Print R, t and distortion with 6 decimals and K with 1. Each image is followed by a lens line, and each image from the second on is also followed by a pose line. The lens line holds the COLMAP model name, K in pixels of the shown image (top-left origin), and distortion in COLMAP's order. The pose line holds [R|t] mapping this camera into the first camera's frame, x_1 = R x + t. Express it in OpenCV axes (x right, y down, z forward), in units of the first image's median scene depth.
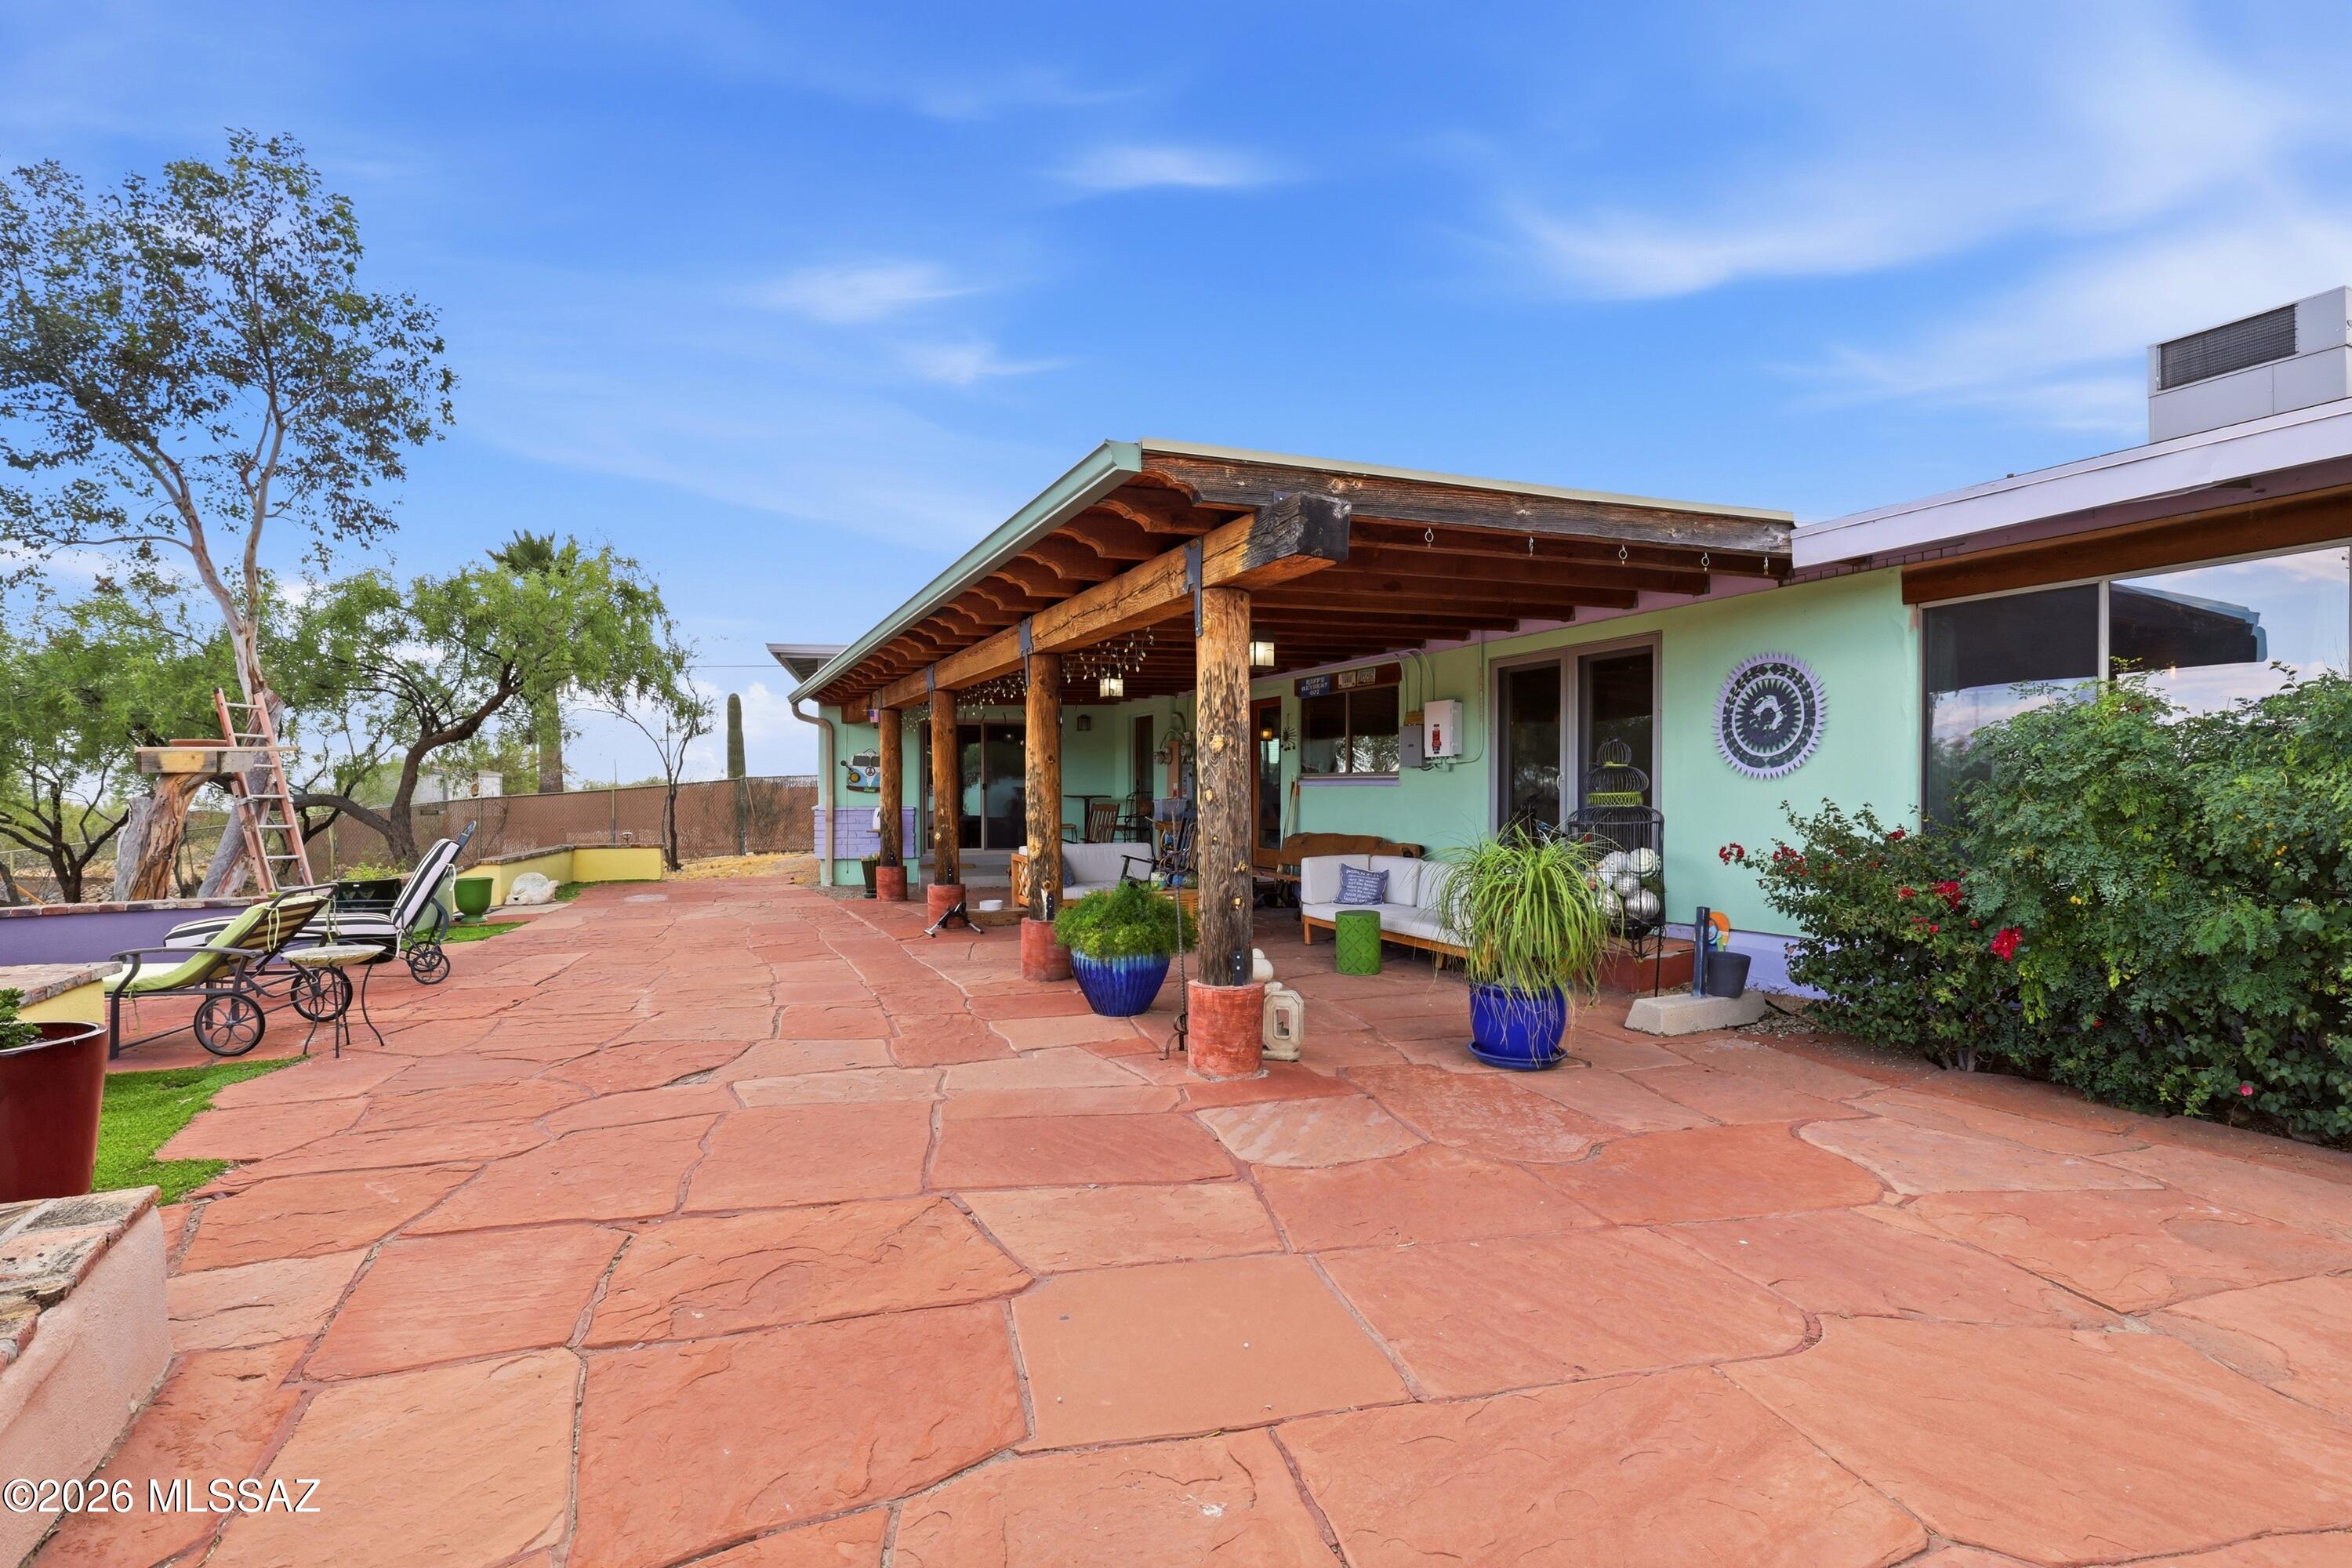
lens RADIAL K [[1111.0, 0, 1165.8], [0, 1111.0, 794.9], [0, 0, 1]] dist [-0.005992, -0.000556]
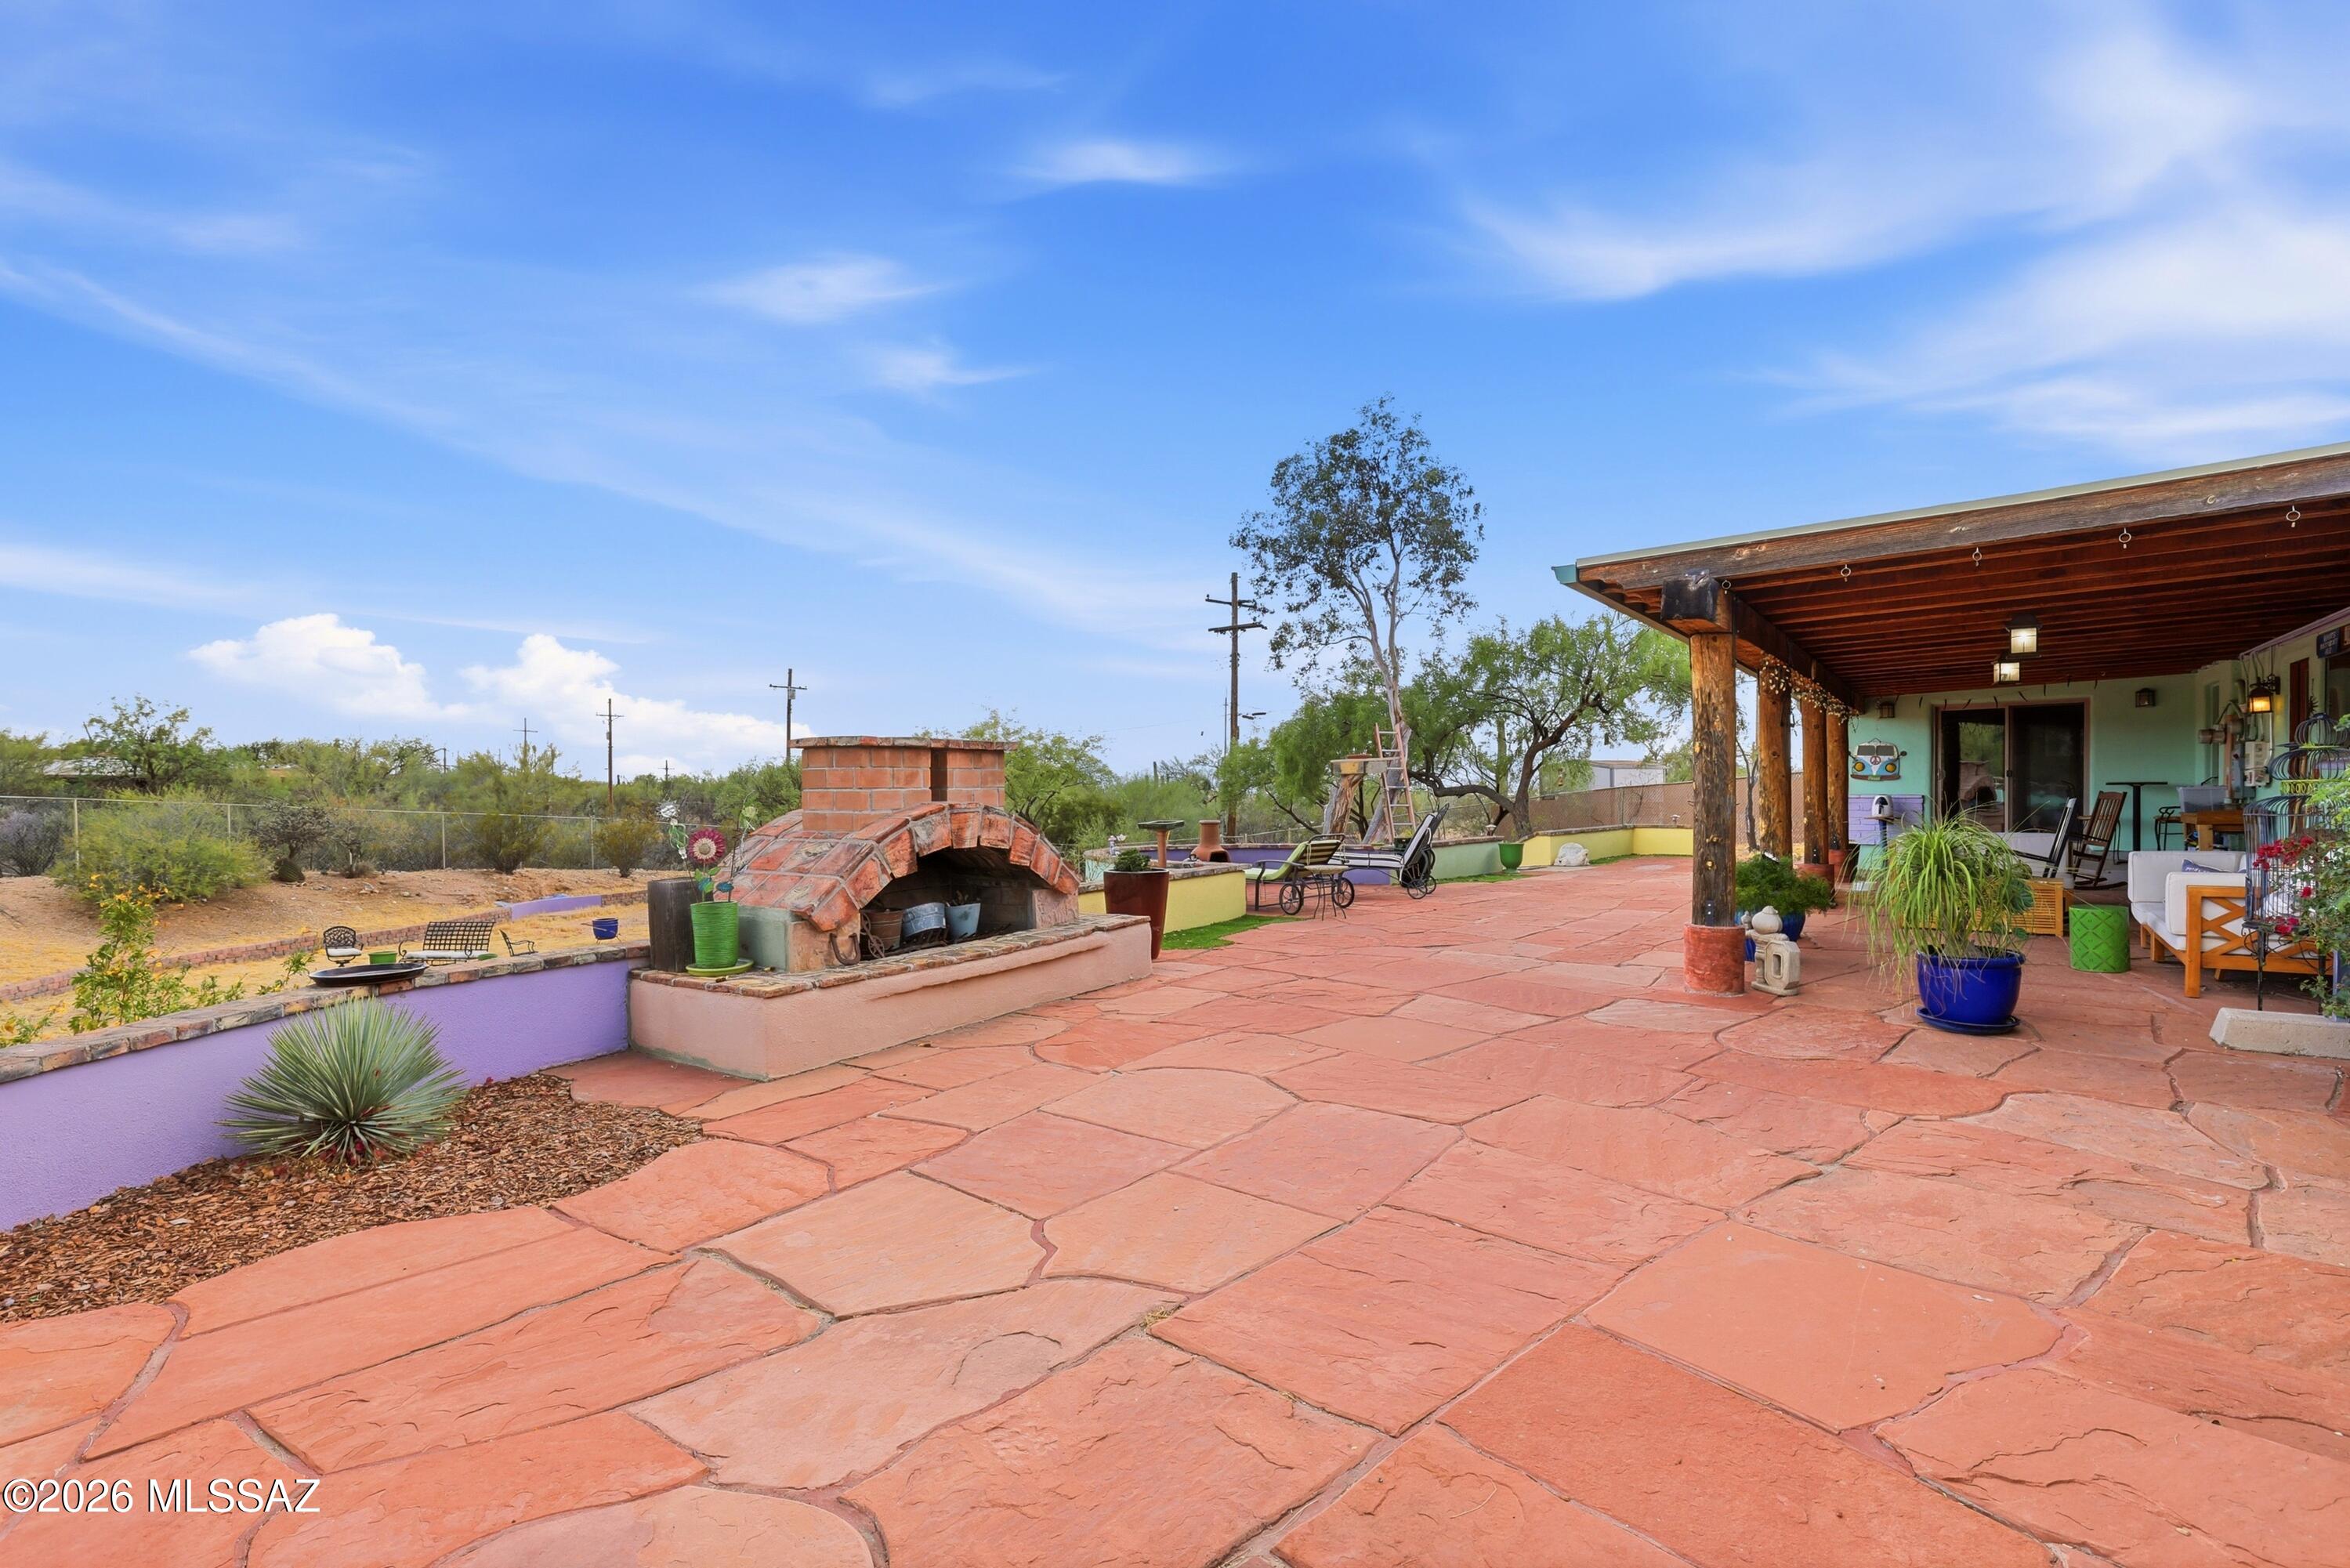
lens RADIAL K [[1110.1, 0, 1188.5], [0, 1110.1, 787.0], [0, 0, 1]] dist [-0.005992, -0.000556]
pose [[0.514210, -0.003387, -0.857658, 0.441154], [0.006802, 0.999977, 0.000129, -0.001399], [0.857638, -0.005900, 0.514221, -0.114471]]
